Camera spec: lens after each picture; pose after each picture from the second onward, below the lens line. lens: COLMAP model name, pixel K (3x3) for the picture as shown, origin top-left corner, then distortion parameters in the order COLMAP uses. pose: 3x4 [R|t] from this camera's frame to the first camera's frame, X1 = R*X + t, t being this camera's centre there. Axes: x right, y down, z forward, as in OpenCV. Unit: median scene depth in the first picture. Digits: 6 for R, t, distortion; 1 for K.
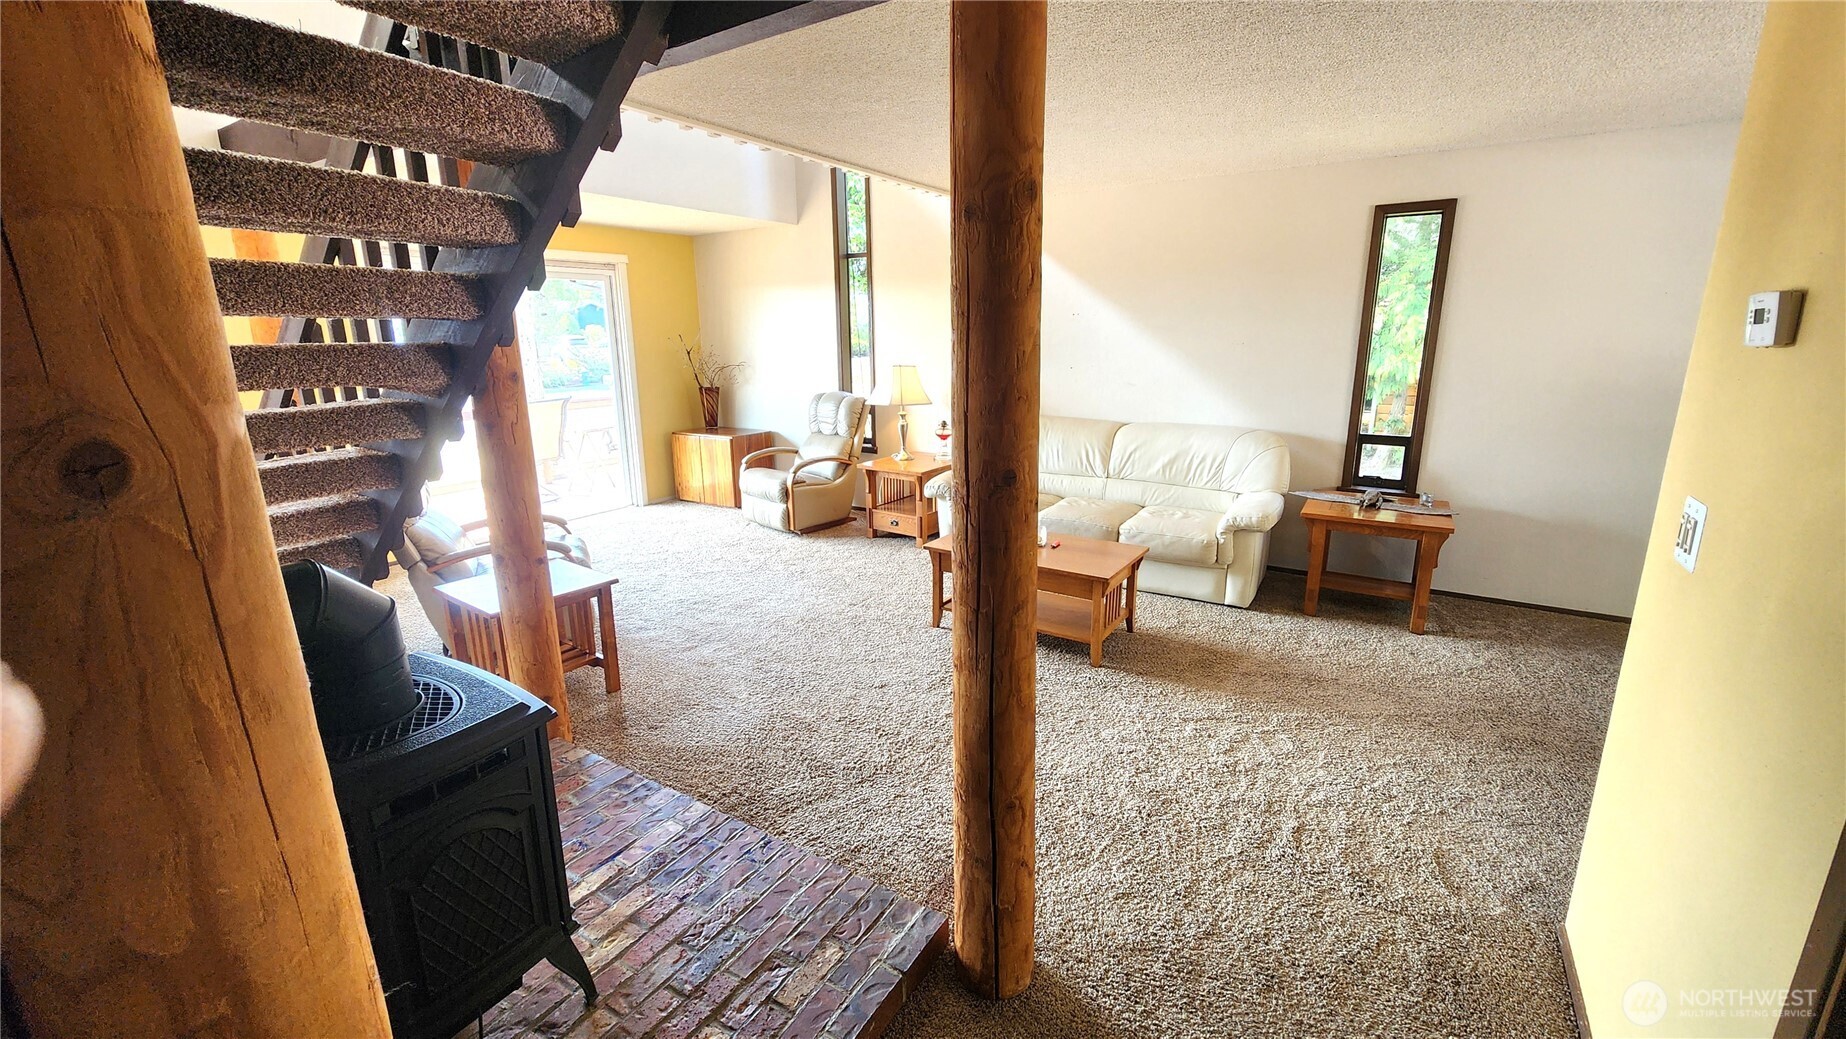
lens RADIAL K [[747.2, 0, 912.3], [0, 747.2, 513.5], [0, 0, 1]] dist [-0.000273, -0.000137]
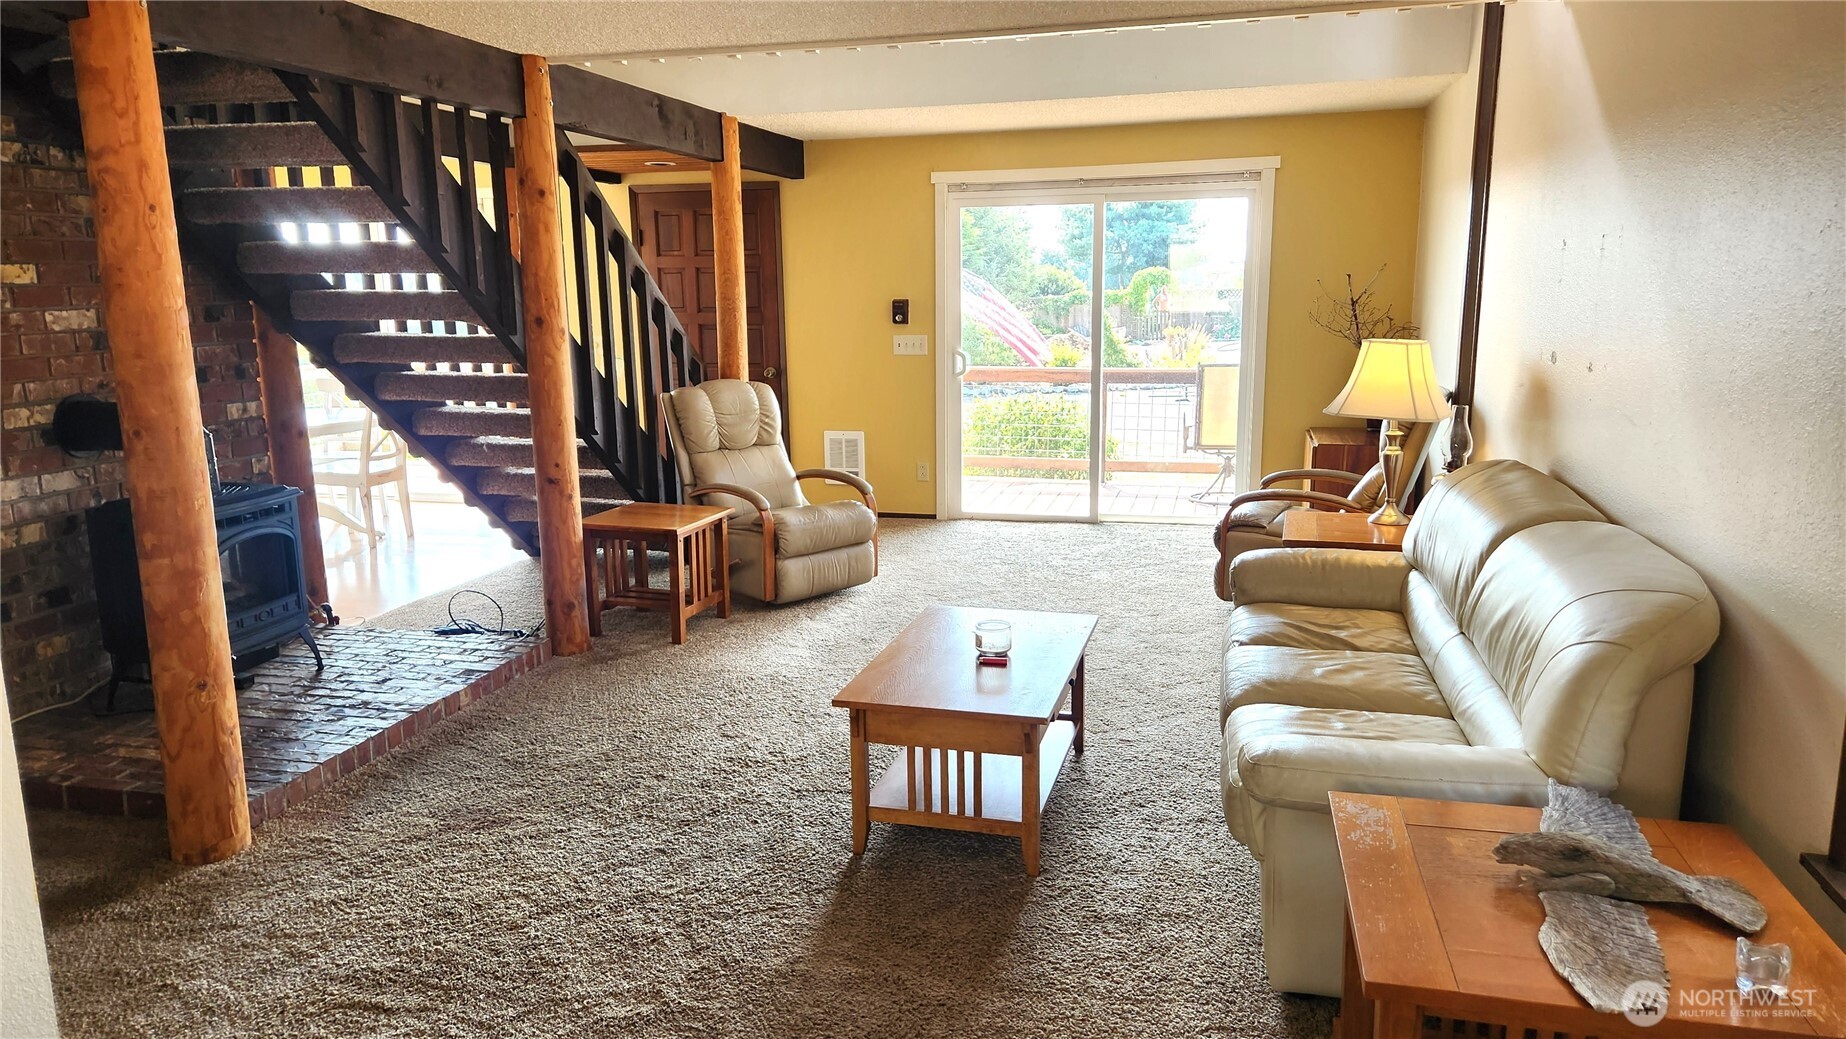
lens RADIAL K [[1241.8, 0, 917.5], [0, 1241.8, 521.4], [0, 0, 1]] dist [0.042284, -0.023679]
pose [[0.314980, 0.189251, -0.930039, 0.948906], [-0.214155, 0.968818, 0.124613, -0.151304], [0.924622, 0.159922, 0.345687, 0.560766]]
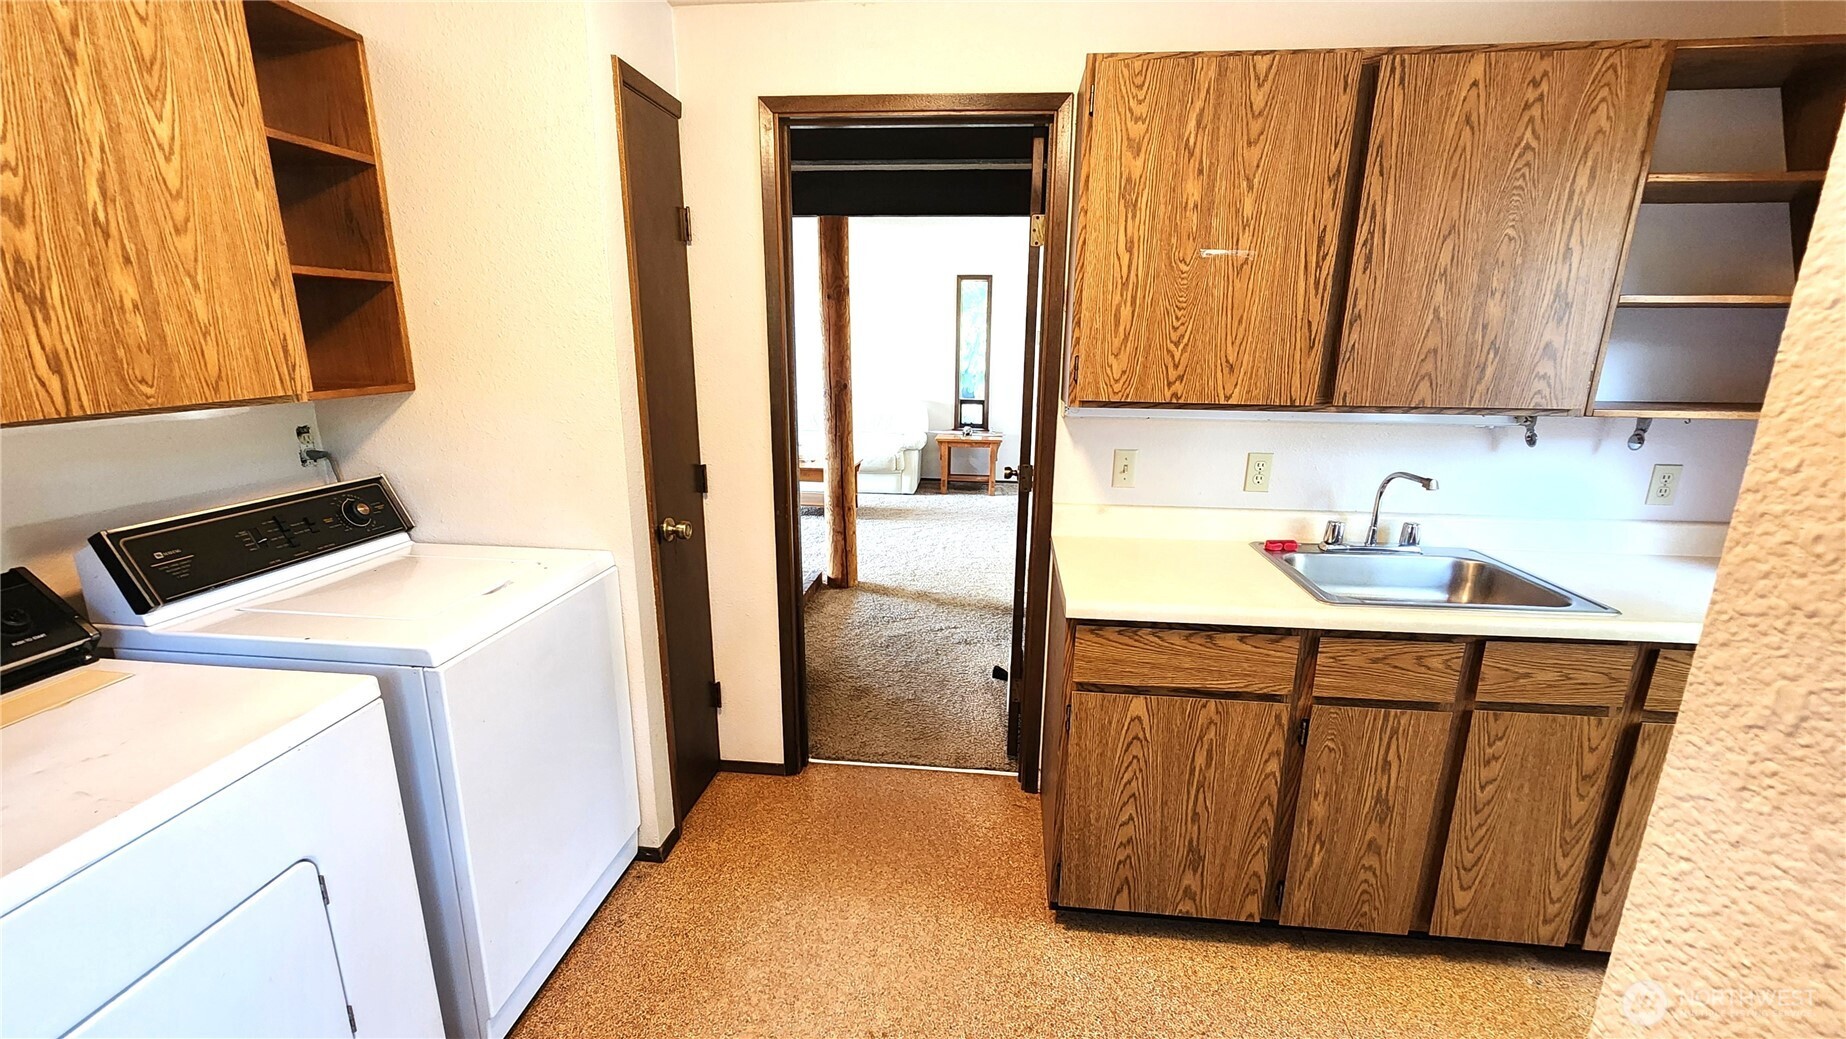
lens RADIAL K [[747.2, 0, 923.8], [0, 747.2, 525.9], [0, 0, 1]] dist [-0.000273, -0.000137]
pose [[0.892302, -0.086116, 0.443148, -0.347085], [0.084657, 0.996142, 0.023117, 0.169439], [-0.443429, 0.016888, 0.896150, -0.648941]]
